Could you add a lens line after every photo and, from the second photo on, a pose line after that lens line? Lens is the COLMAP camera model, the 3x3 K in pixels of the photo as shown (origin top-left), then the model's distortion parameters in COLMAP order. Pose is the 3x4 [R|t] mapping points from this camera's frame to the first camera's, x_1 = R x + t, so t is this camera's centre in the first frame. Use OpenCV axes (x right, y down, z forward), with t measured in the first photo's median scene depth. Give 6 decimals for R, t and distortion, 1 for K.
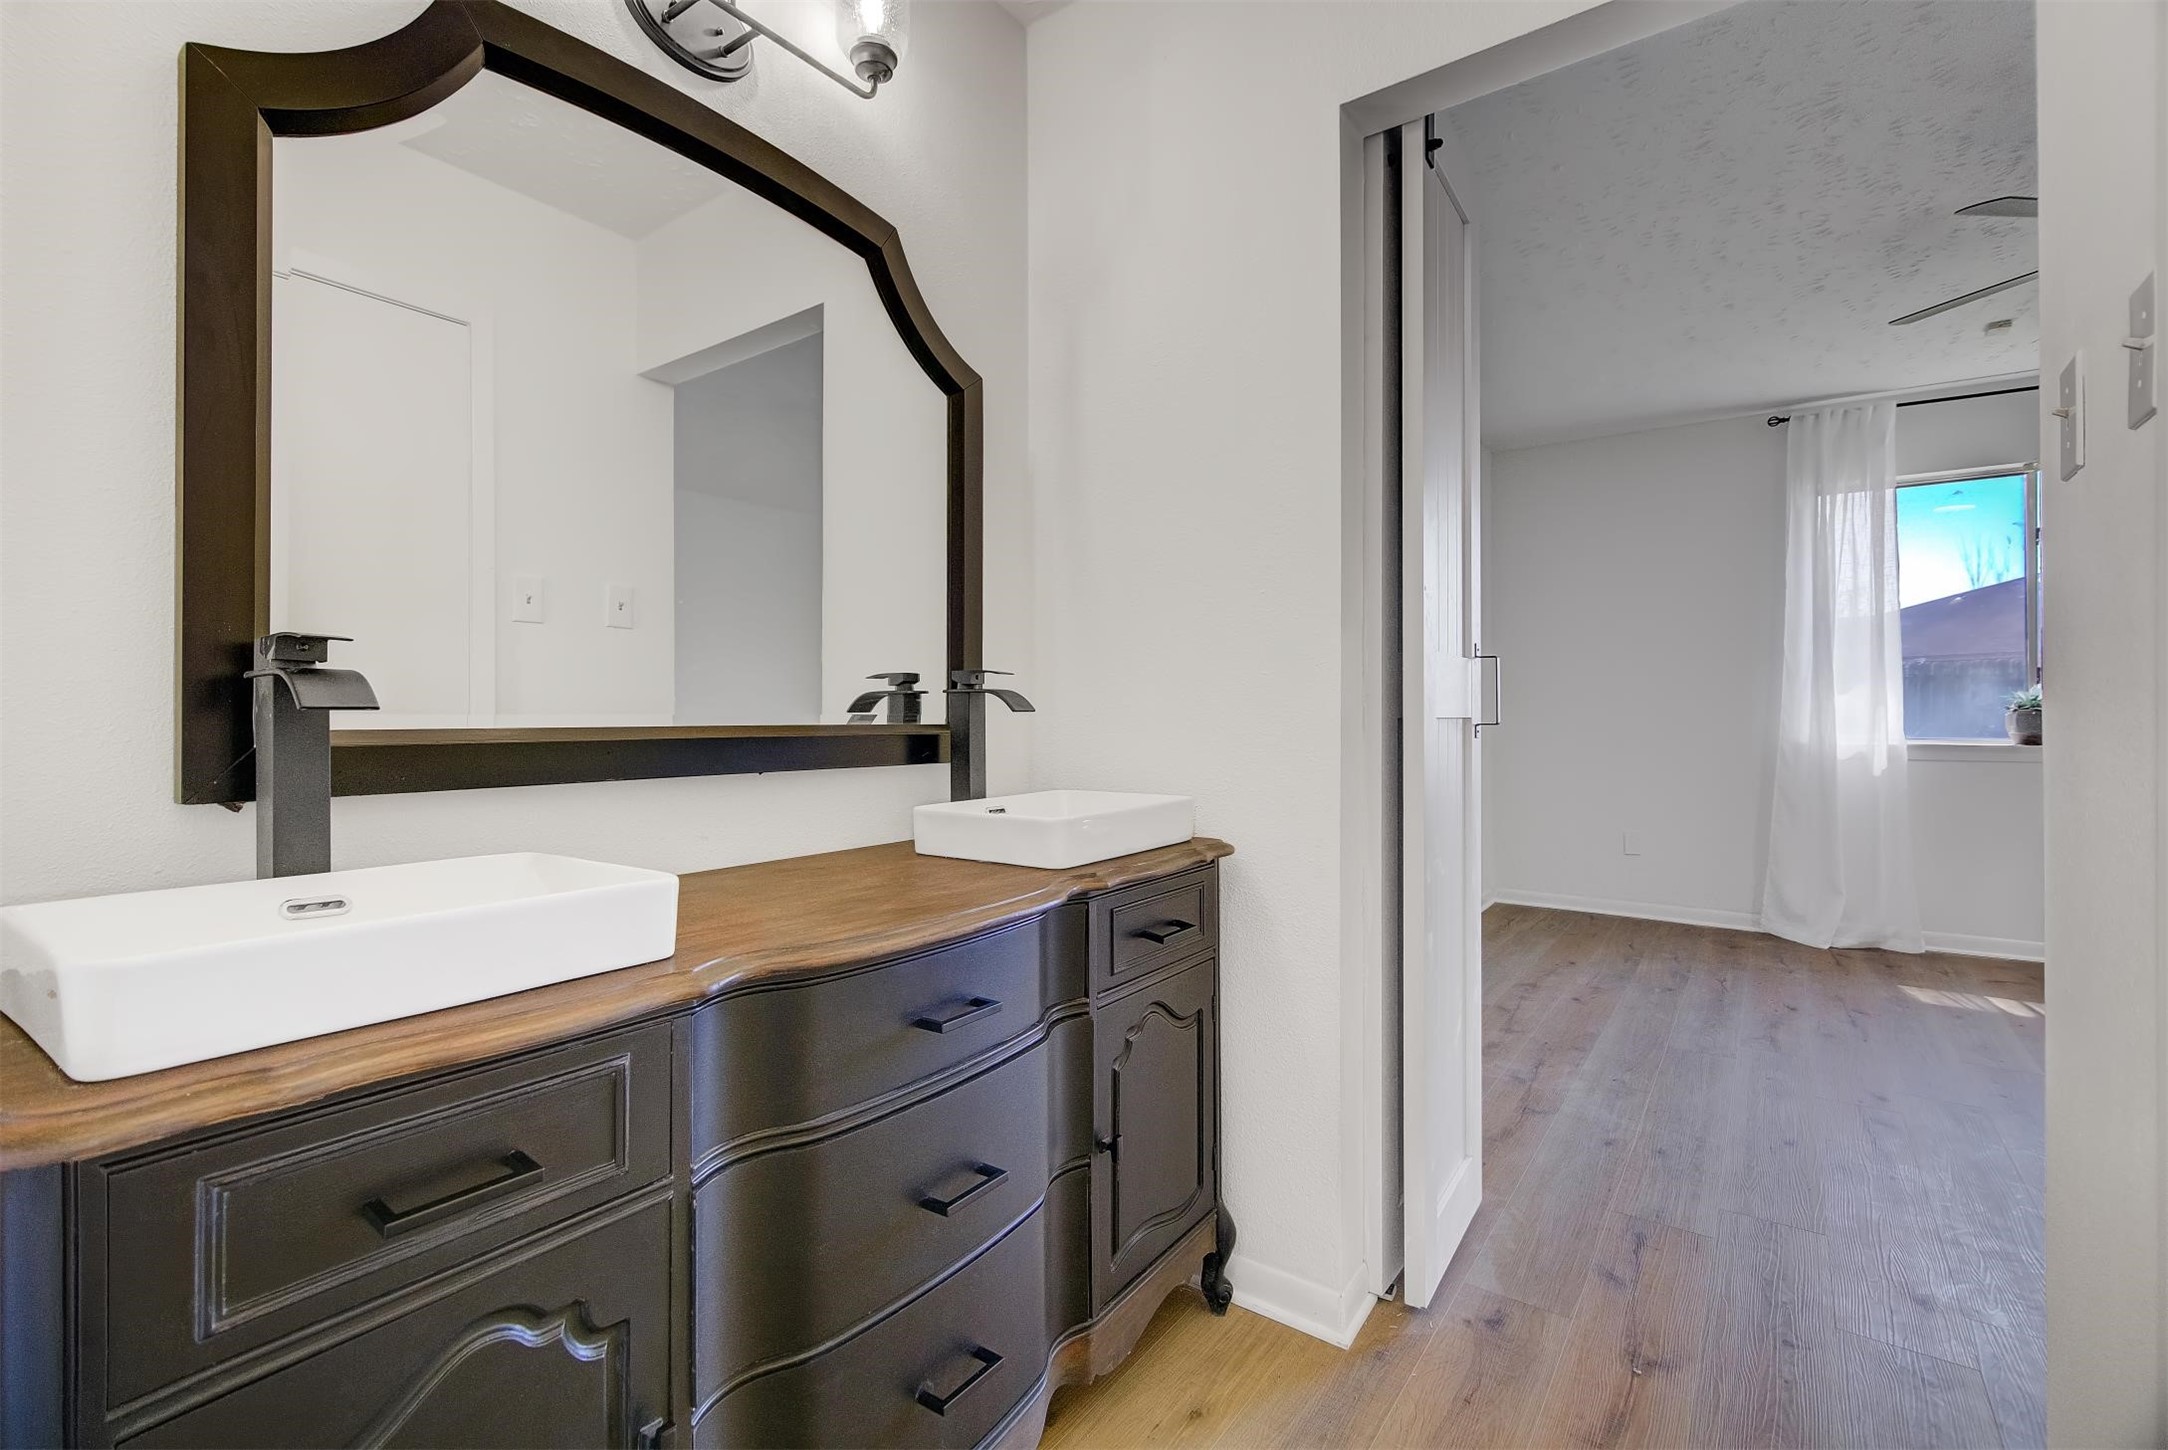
lens RADIAL K [[964.9, 0, 1078.1], [0, 964.9, 709.8], [0, 0, 1]] dist [0.003733, 0.000276]
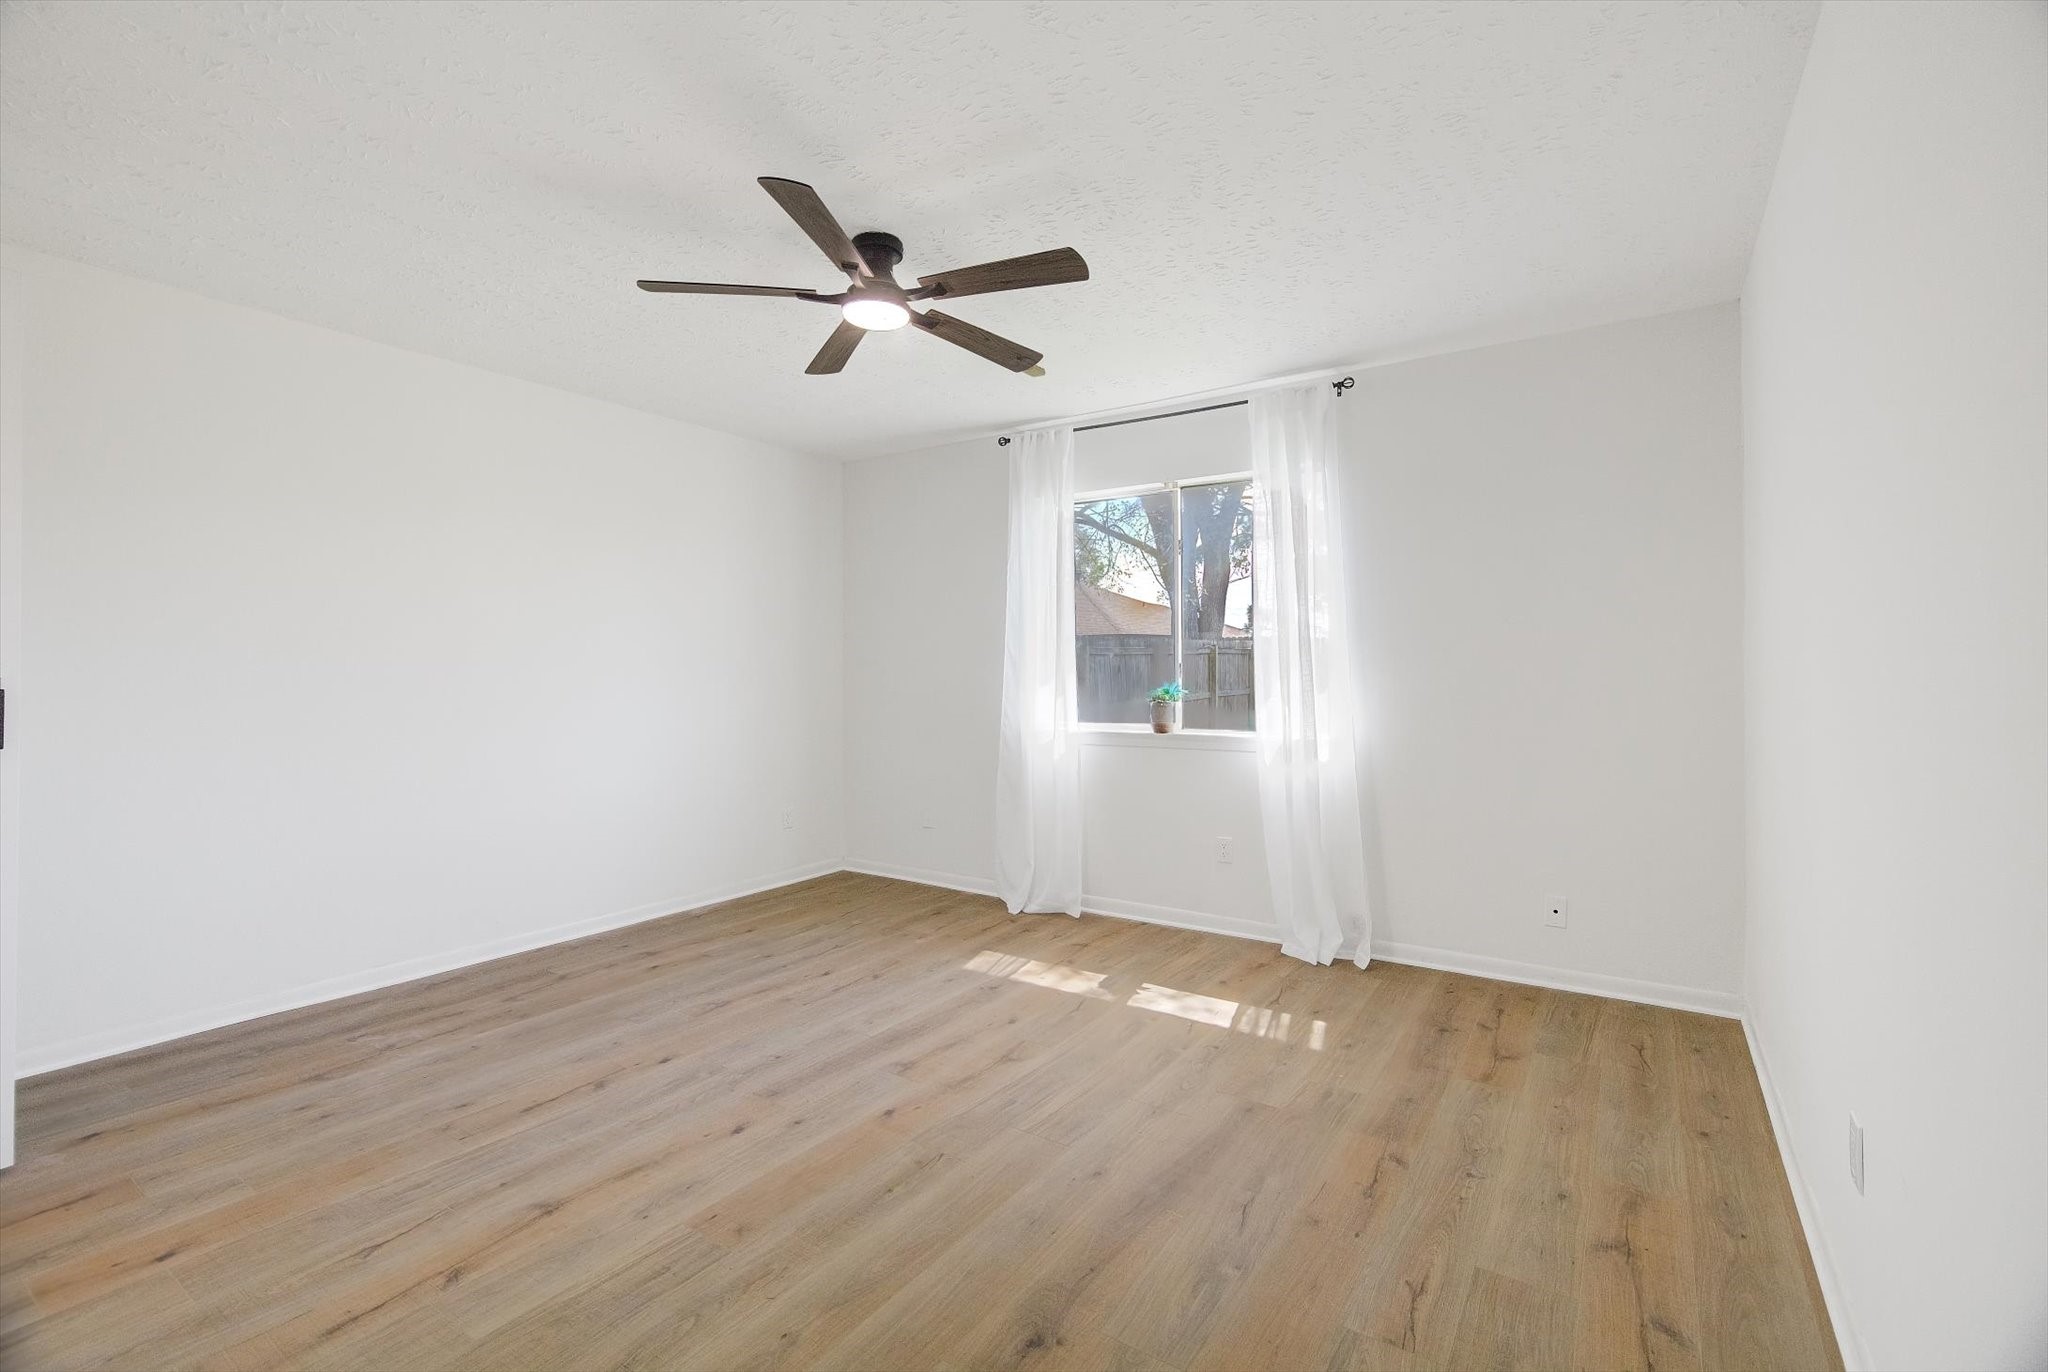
lens RADIAL K [[902.4, 0, 1015.4], [0, 902.4, 666.6], [0, 0, 1]] dist [0.000052, -0.000137]
pose [[0.999693, -0.004298, 0.024387, 0.780621], [0.004365, 0.999987, -0.002697, -0.038800], [-0.024375, 0.002803, 0.999699, -0.051393]]
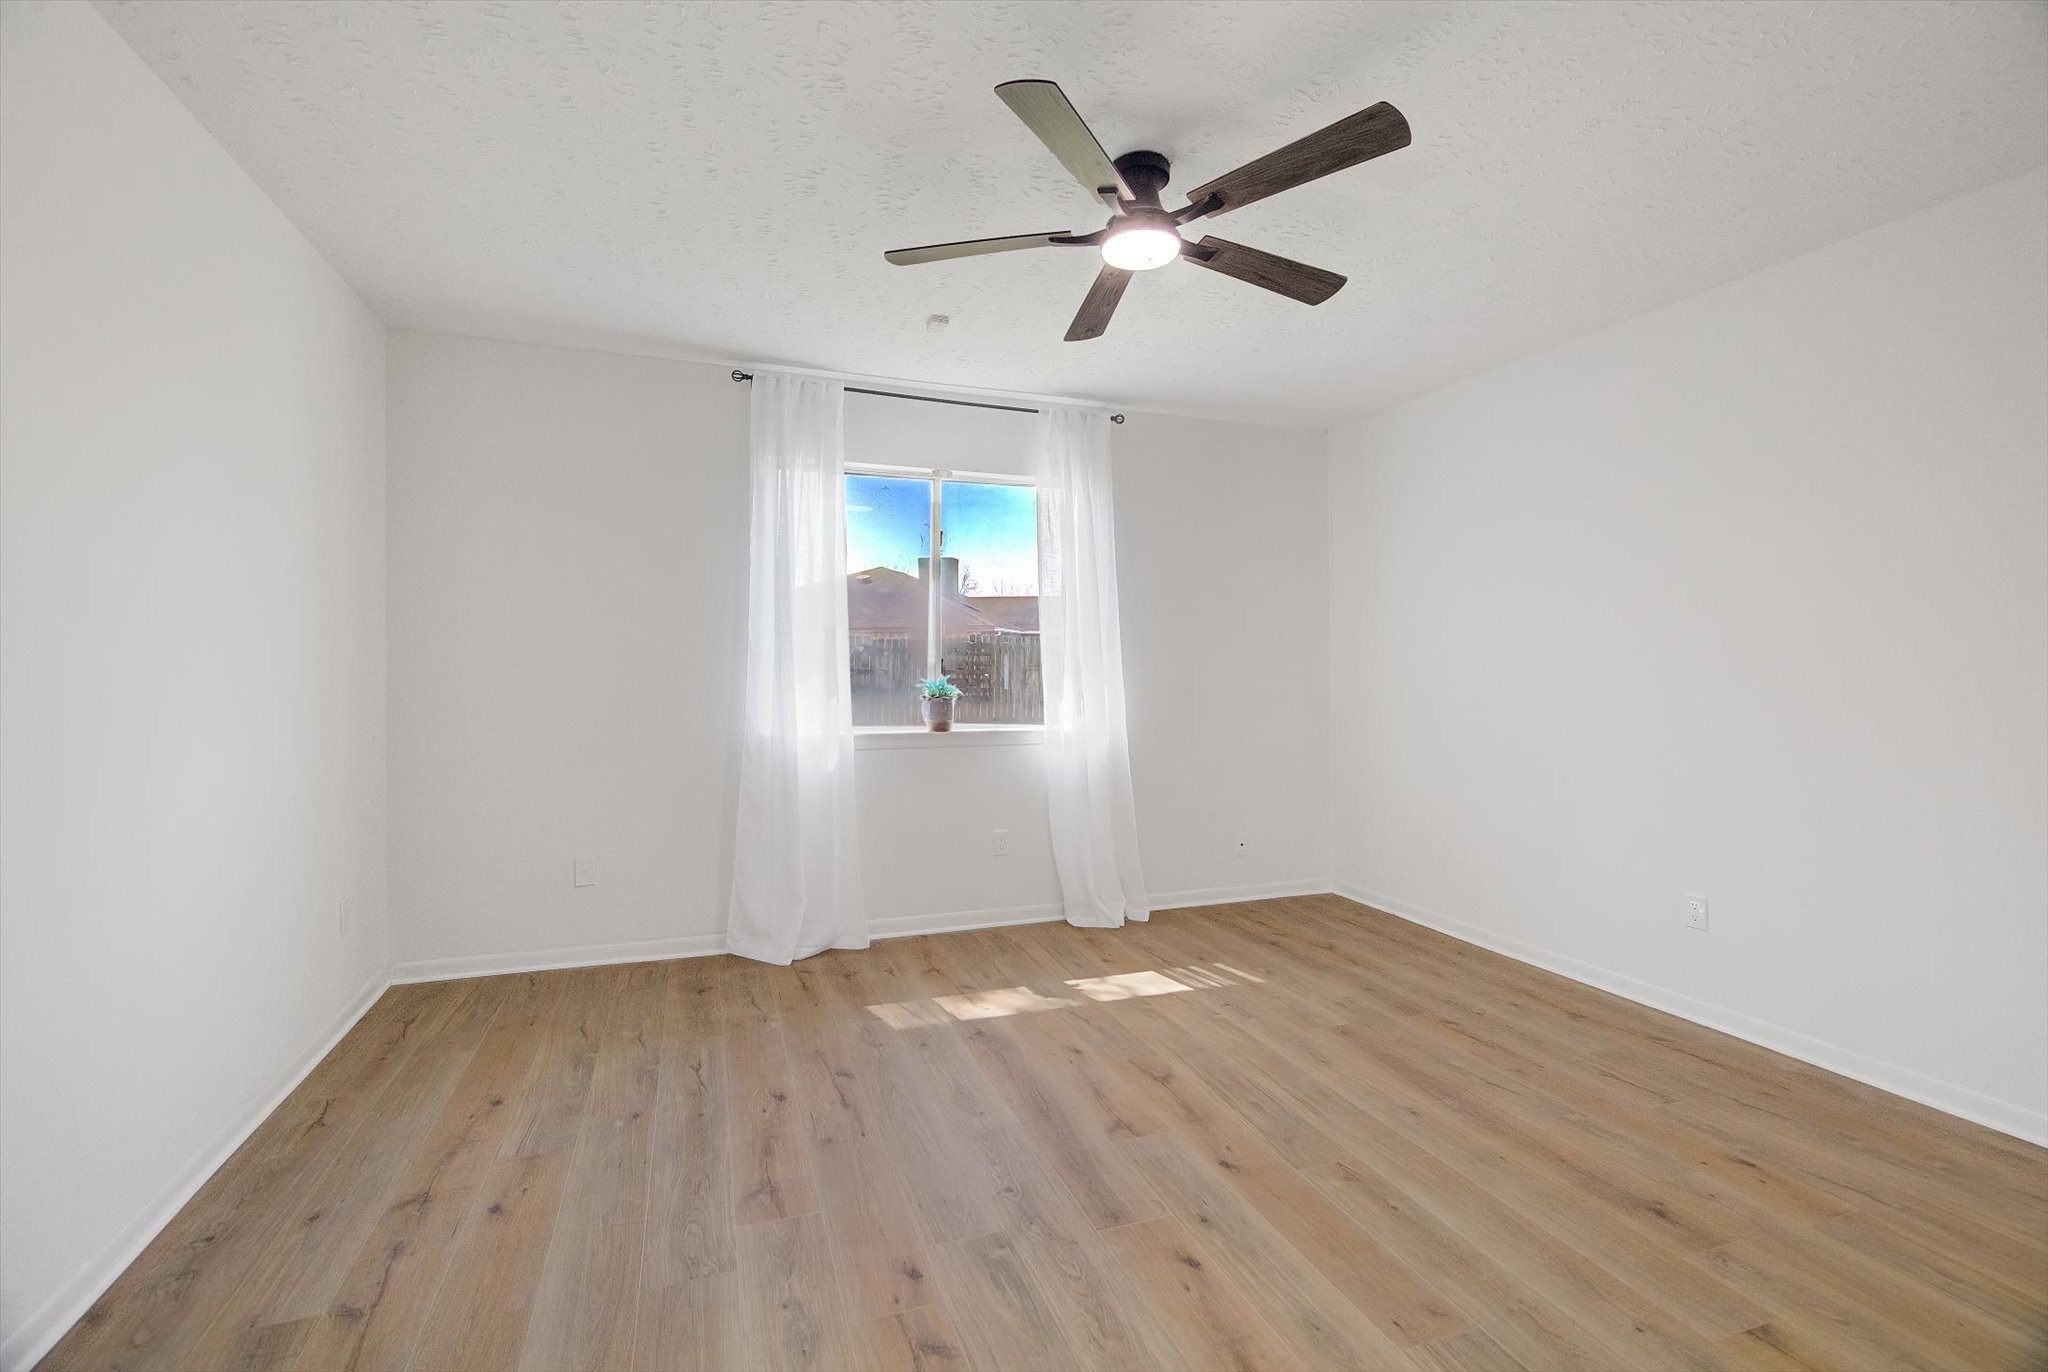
lens RADIAL K [[911.5, 0, 1018.4], [0, 911.5, 671.6], [0, 0, 1]] dist [0.003733, 0.000276]
pose [[0.569931, -0.003982, 0.821683, 0.198739], [-0.004617, 0.999957, 0.008049, -0.038509], [-0.821680, -0.008380, 0.569888, 0.347959]]
